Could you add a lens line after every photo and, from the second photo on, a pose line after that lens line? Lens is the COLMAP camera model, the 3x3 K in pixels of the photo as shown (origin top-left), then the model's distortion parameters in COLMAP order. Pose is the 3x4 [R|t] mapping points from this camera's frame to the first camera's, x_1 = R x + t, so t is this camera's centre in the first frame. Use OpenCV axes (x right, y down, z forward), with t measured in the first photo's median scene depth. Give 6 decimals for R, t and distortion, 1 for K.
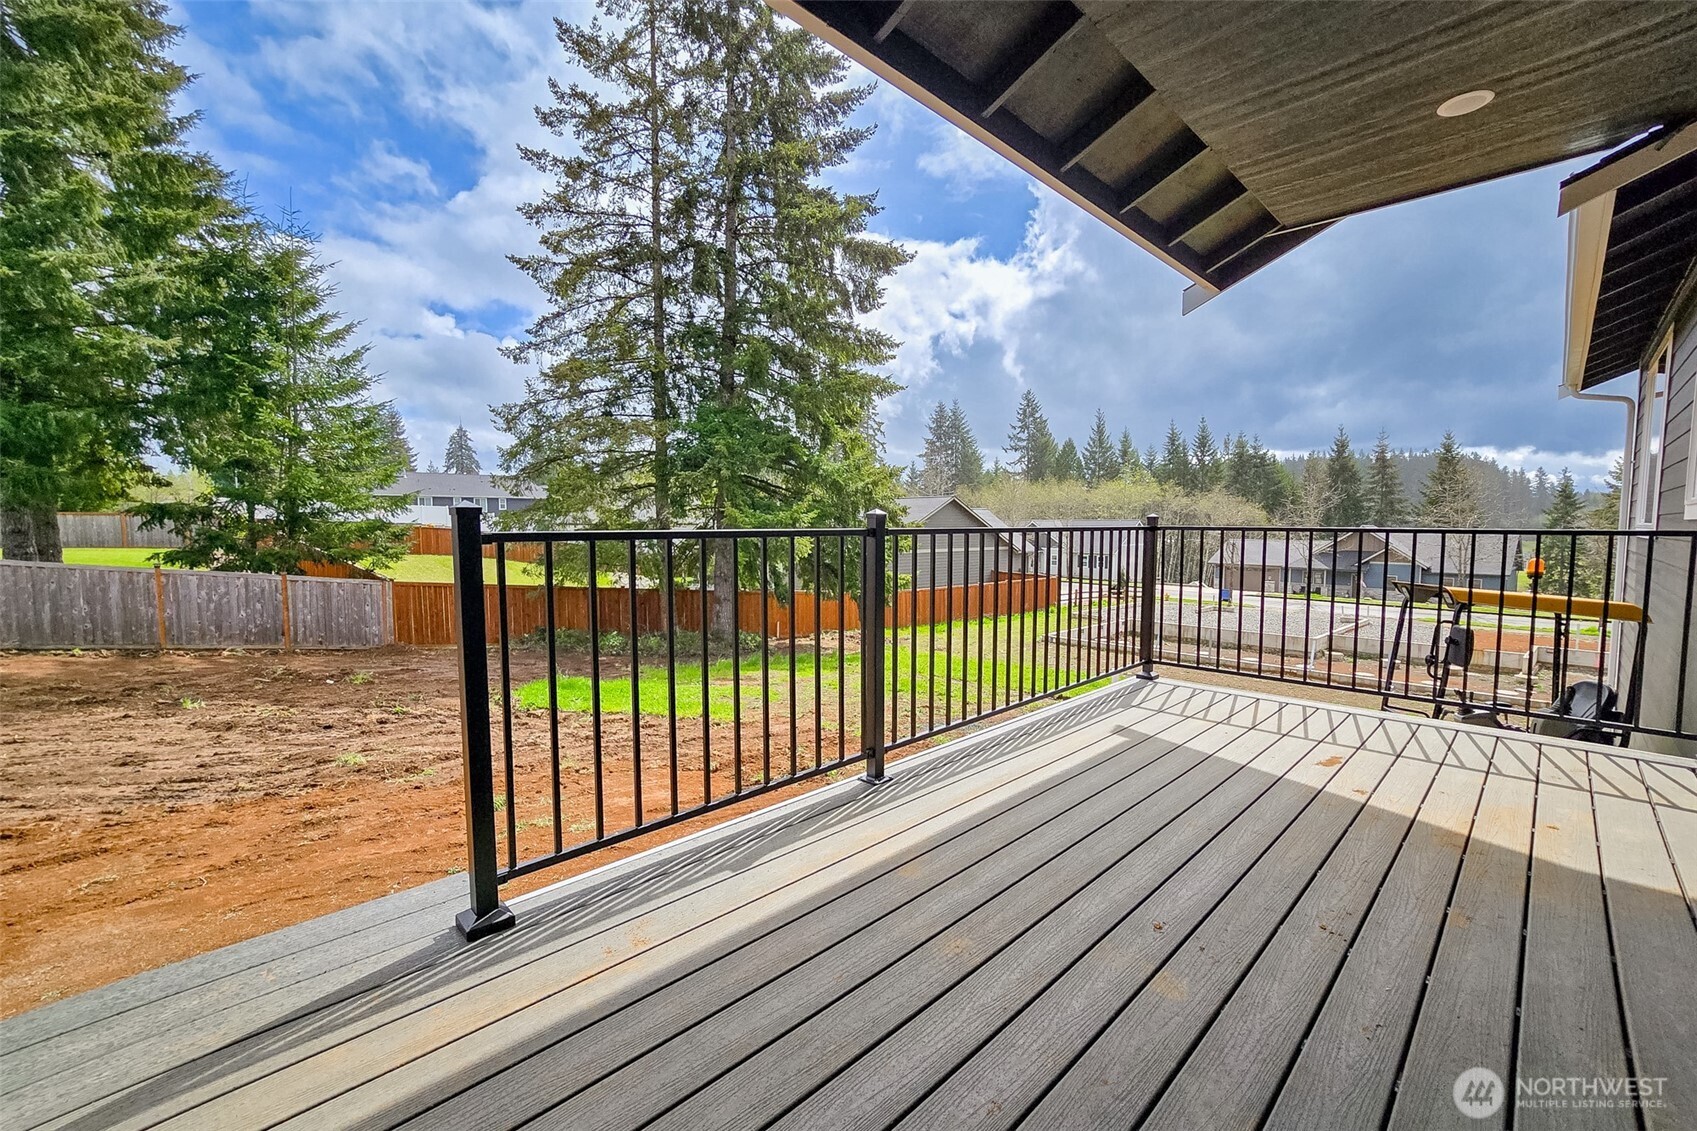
lens RADIAL K [[715.3, 0, 858.6], [0, 715.3, 575.4], [0, 0, 1]] dist [-0.009349, 0.006617]
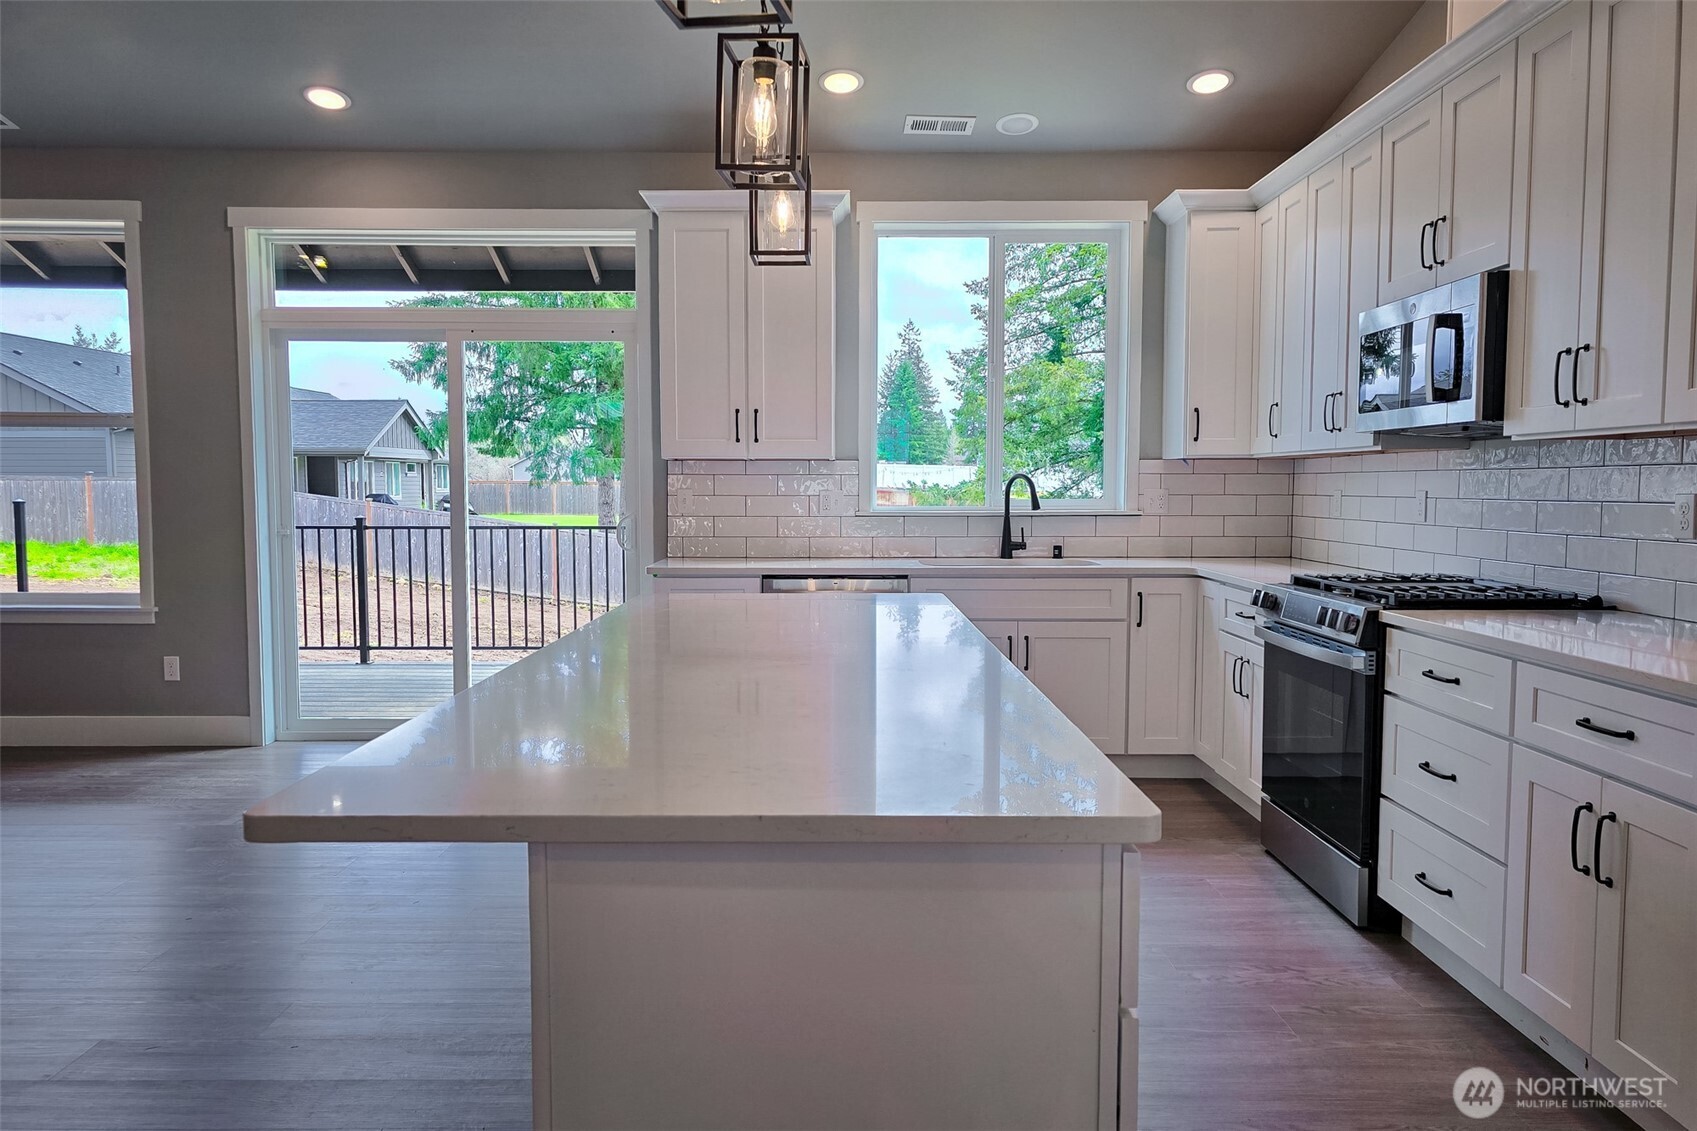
lens RADIAL K [[1150.9, 0, 842.6], [0, 1150.9, 576.4], [0, 0, 1]] dist [0.023728, -0.008644]
pose [[0.698927, 0.055679, -0.713022, 0.393909], [-0.052972, 0.998257, 0.026027, -0.009927], [0.713229, 0.019579, 0.700658, -0.026684]]
